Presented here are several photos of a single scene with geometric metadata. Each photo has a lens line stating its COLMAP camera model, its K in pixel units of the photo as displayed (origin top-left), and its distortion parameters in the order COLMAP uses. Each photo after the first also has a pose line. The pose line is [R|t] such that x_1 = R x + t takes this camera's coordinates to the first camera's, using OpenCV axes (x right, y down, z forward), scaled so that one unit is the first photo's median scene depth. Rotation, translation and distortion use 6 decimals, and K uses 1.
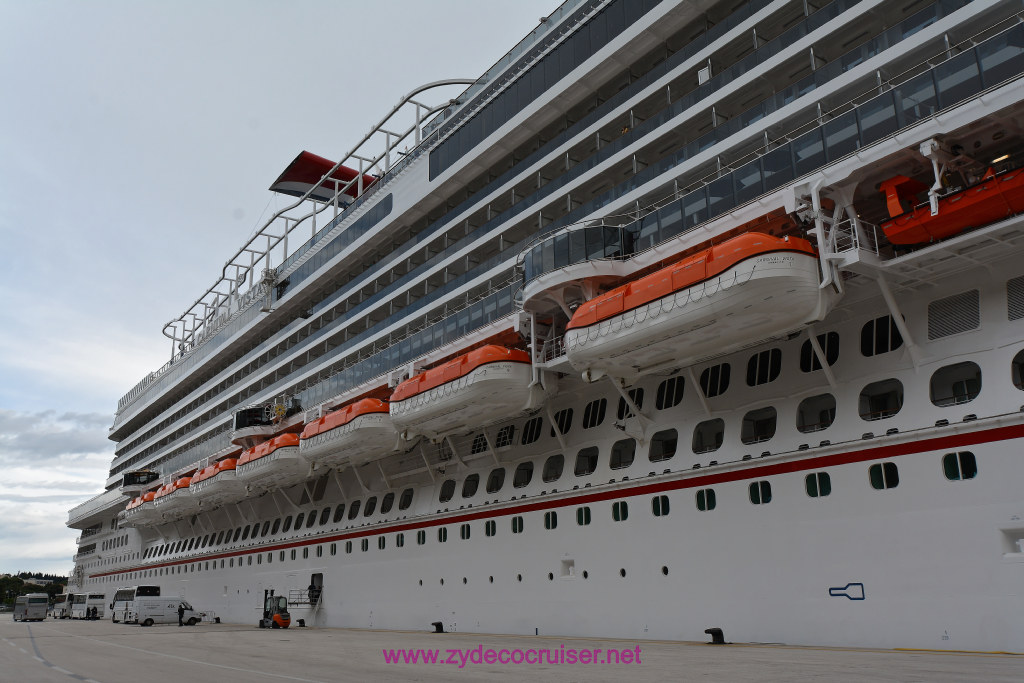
lens RADIAL K [[891.5, 0, 505.1], [0, 891.5, 342.1], [0, 0, 1]] dist [-0.003162, 0.001978]
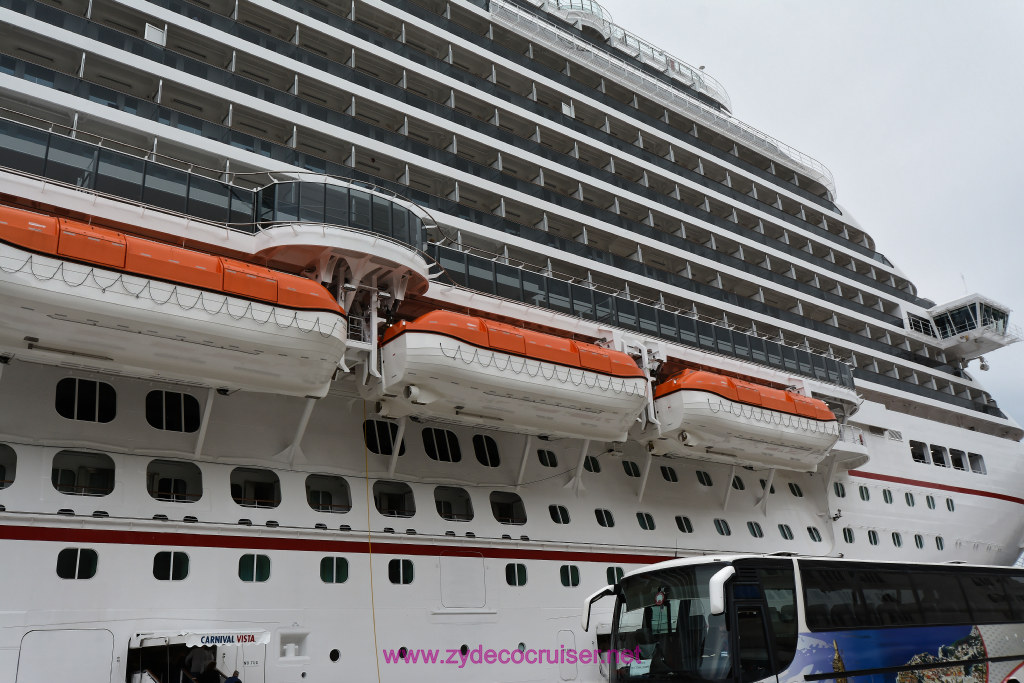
lens RADIAL K [[883.6, 0, 509.3], [0, 883.6, 343.1], [0, 0, 1]] dist [-0.009090, 0.002858]
pose [[-0.072816, 0.373202, 0.924888, -0.647276], [-0.214942, 0.899685, -0.379955, 0.275417], [-0.973908, -0.226464, 0.014705, 0.918397]]
